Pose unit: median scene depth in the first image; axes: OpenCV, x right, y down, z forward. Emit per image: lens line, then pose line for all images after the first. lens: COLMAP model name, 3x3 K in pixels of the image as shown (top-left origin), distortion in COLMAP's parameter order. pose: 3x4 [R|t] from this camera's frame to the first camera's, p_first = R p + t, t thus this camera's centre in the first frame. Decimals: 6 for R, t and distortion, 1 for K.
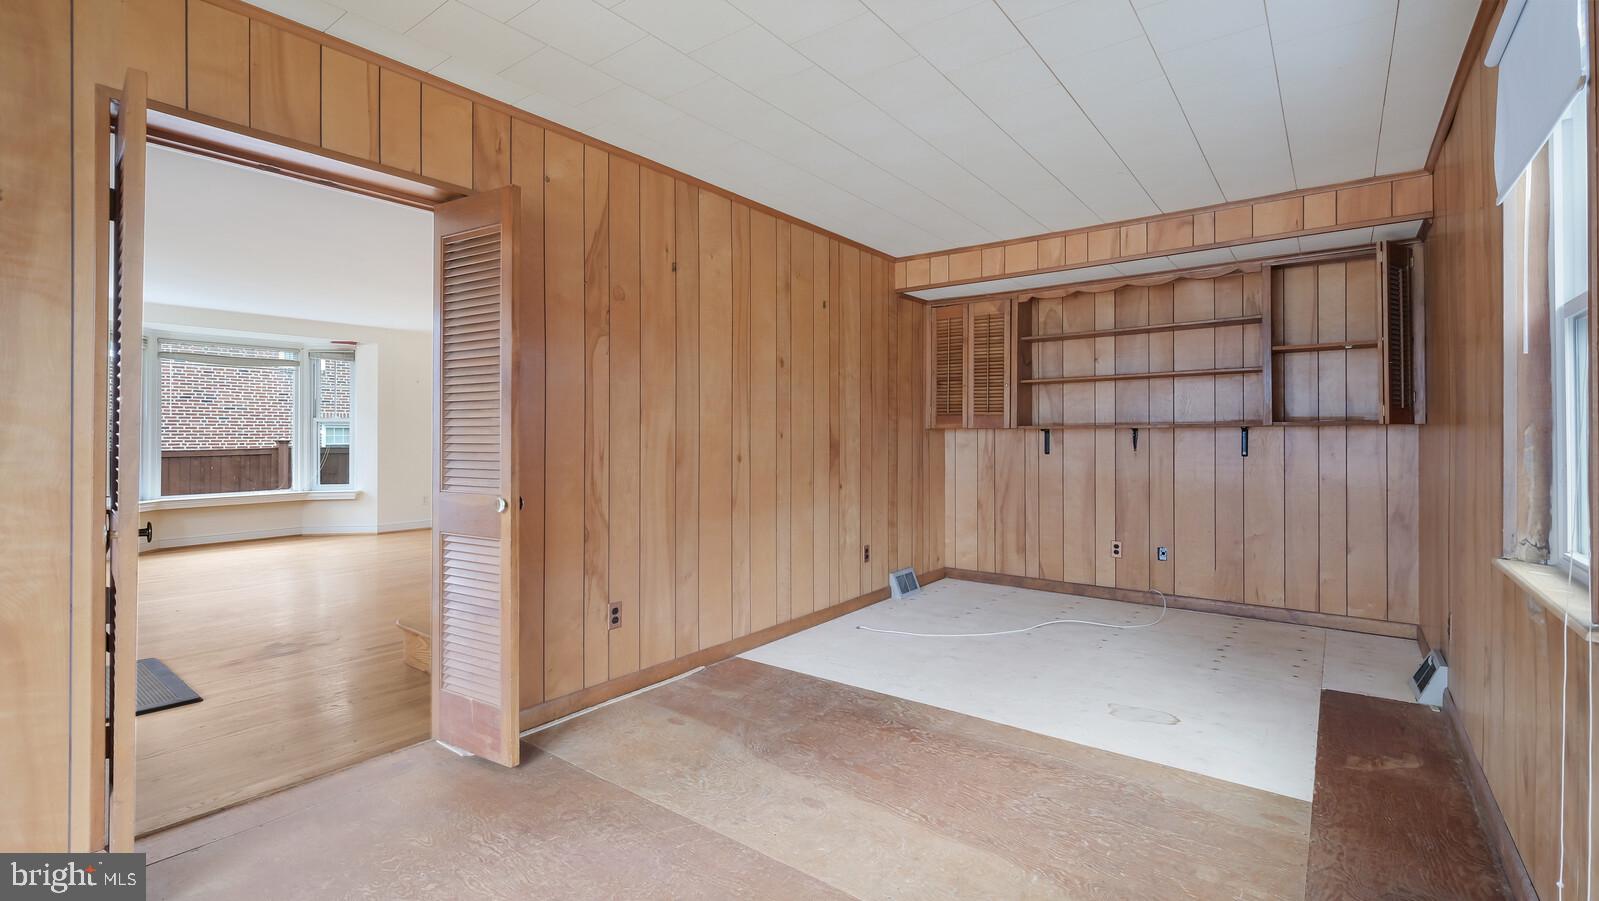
lens RADIAL K [[706.1, 0, 808.8], [0, 706.1, 426.1], [0, 0, 1]] dist [0.007208, -0.001455]
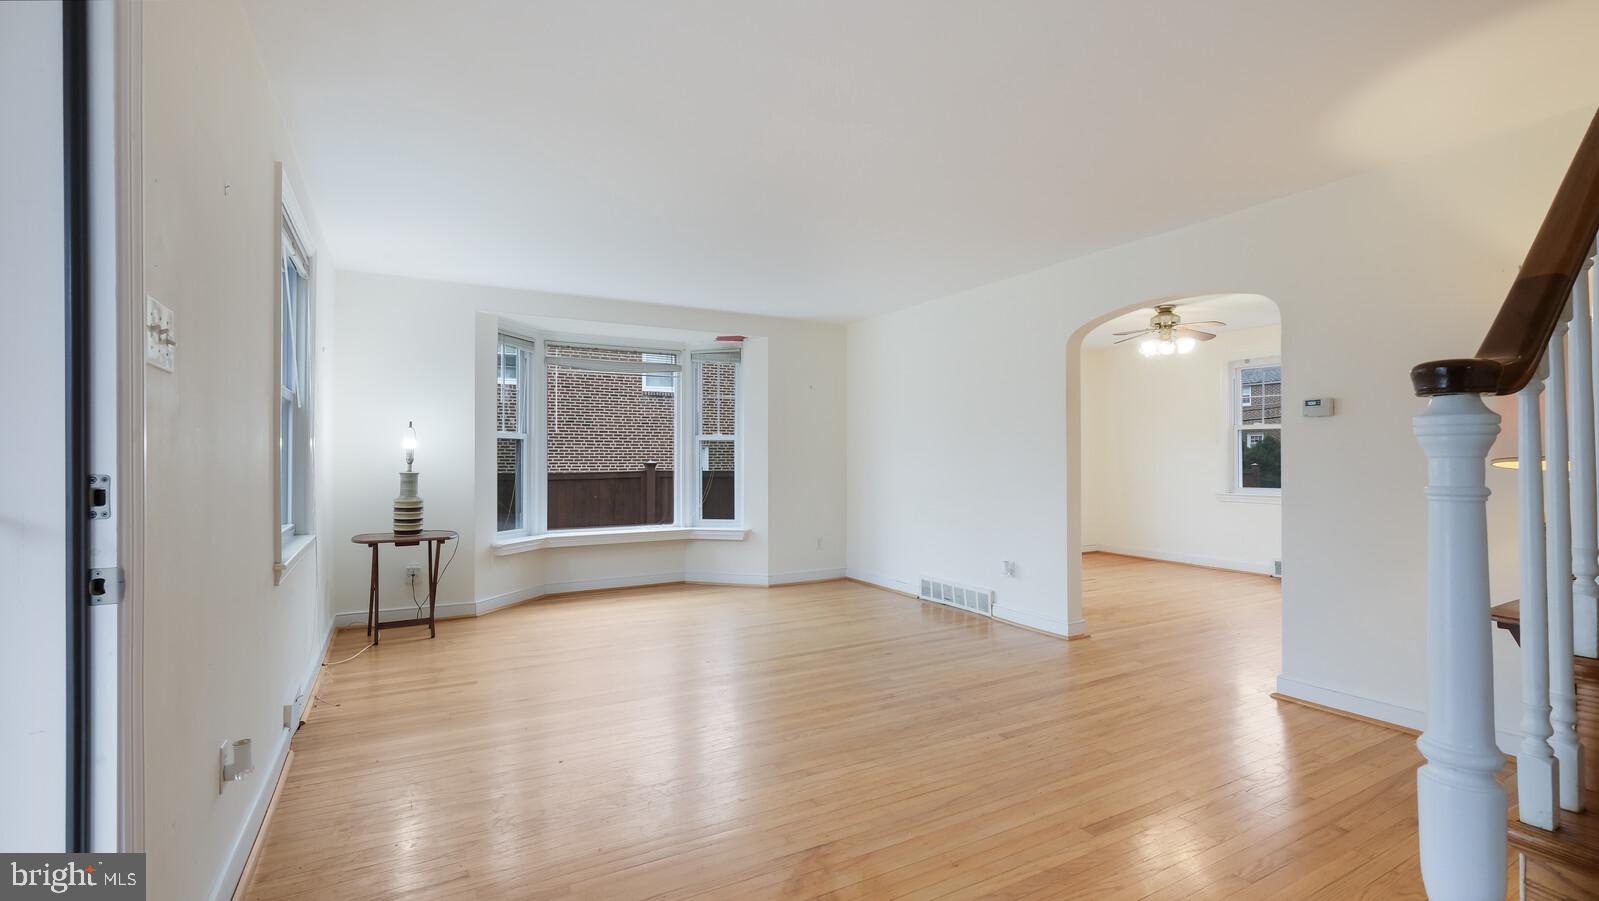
lens RADIAL K [[706.1, 0, 795.7], [0, 706.1, 452.8], [0, 0, 1]] dist [0.007208, -0.001455]
pose [[0.916806, 0.000932, -0.399333, -0.281088], [-0.000416, 0.999999, 0.001380, 0.006851], [0.399334, -0.001099, 0.916805, 0.318077]]
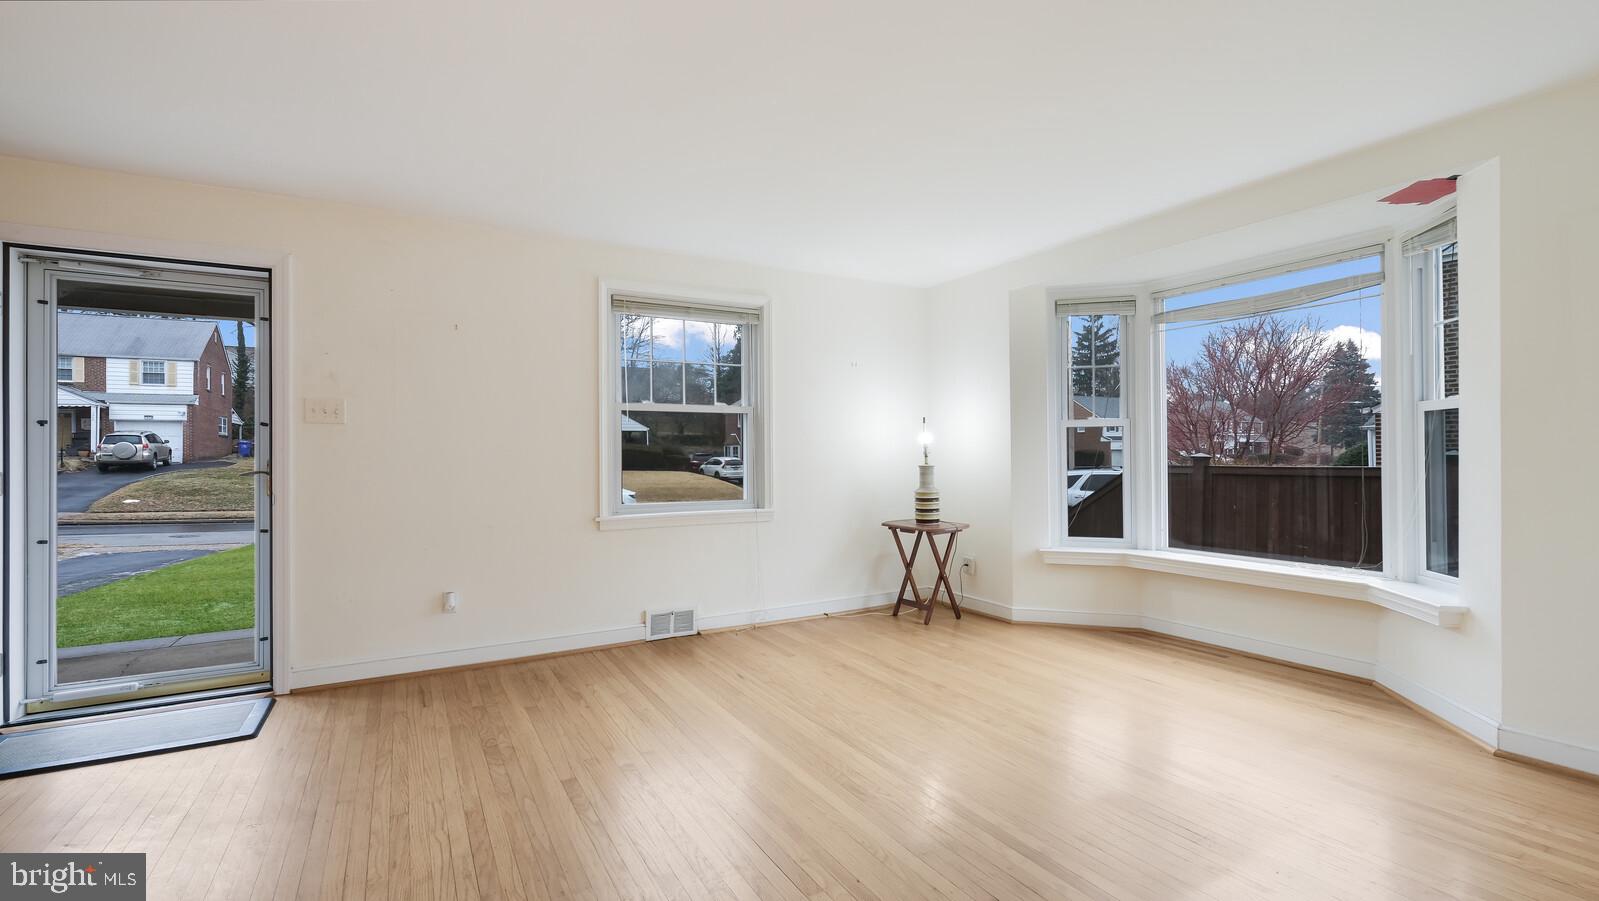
lens RADIAL K [[706.1, 0, 805.1], [0, 706.1, 449.6], [0, 0, 1]] dist [0.007208, -0.001455]
pose [[-0.394686, 0.001754, -0.918814, -0.195118], [0.019899, 0.999780, -0.006639, 0.011856], [0.918600, -0.020904, -0.394634, 0.854134]]
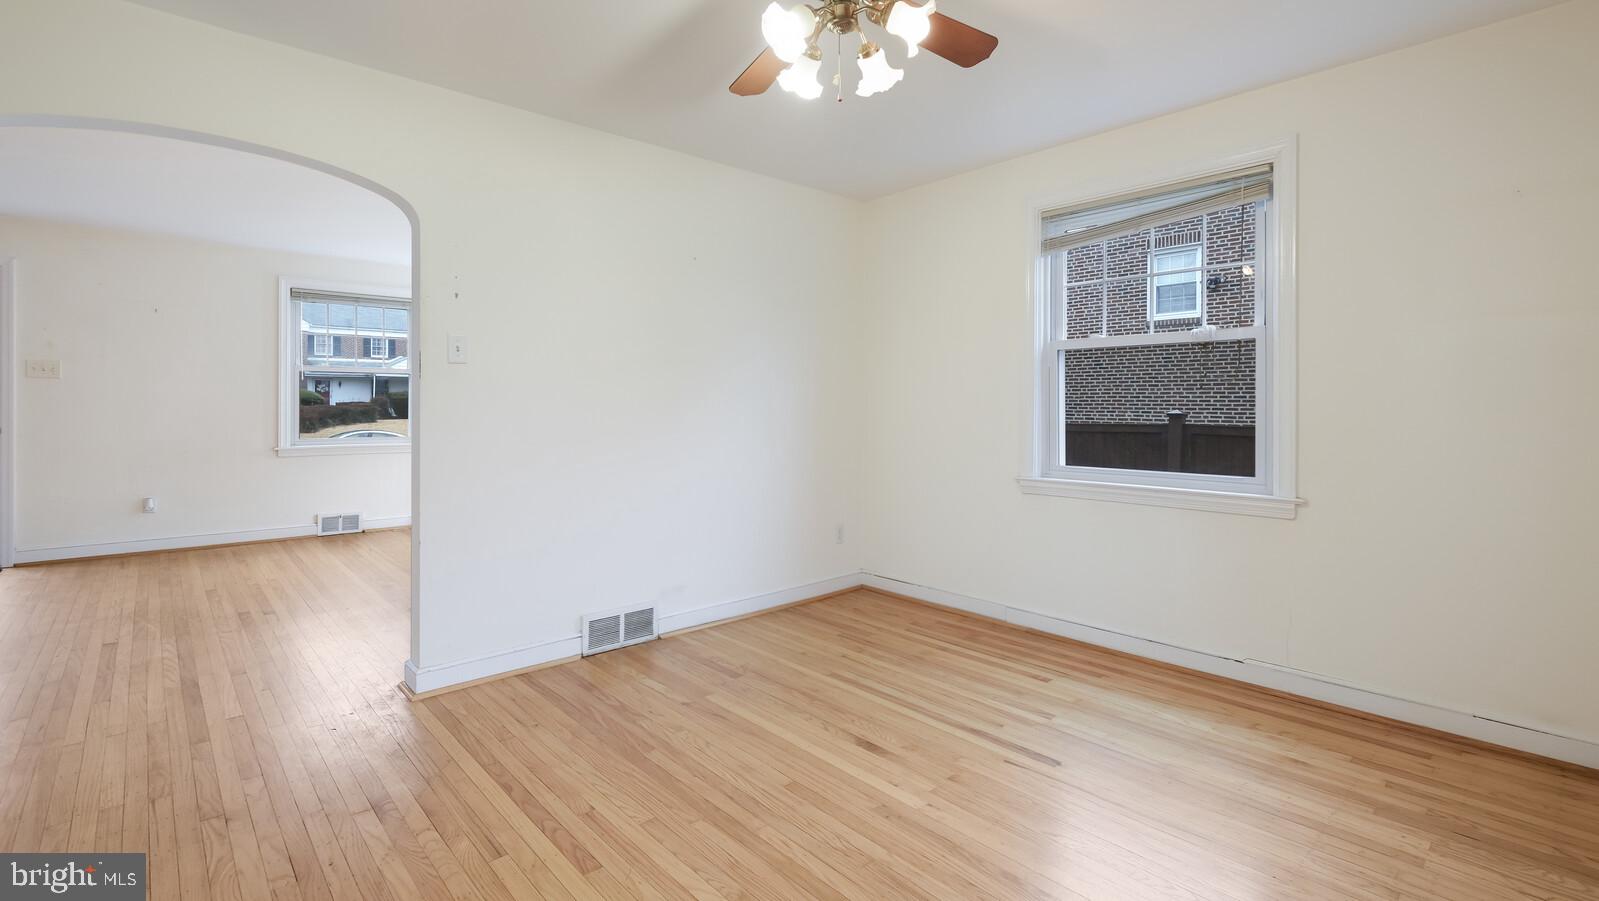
lens RADIAL K [[706.1, 0, 787.5], [0, 706.1, 413.3], [0, 0, 1]] dist [0.007208, -0.001455]
pose [[-0.196127, 0.008943, -0.980538, 0.002456], [0.006376, 0.999949, 0.007845, 0.017494], [0.980558, -0.004714, -0.196174, 1.169997]]
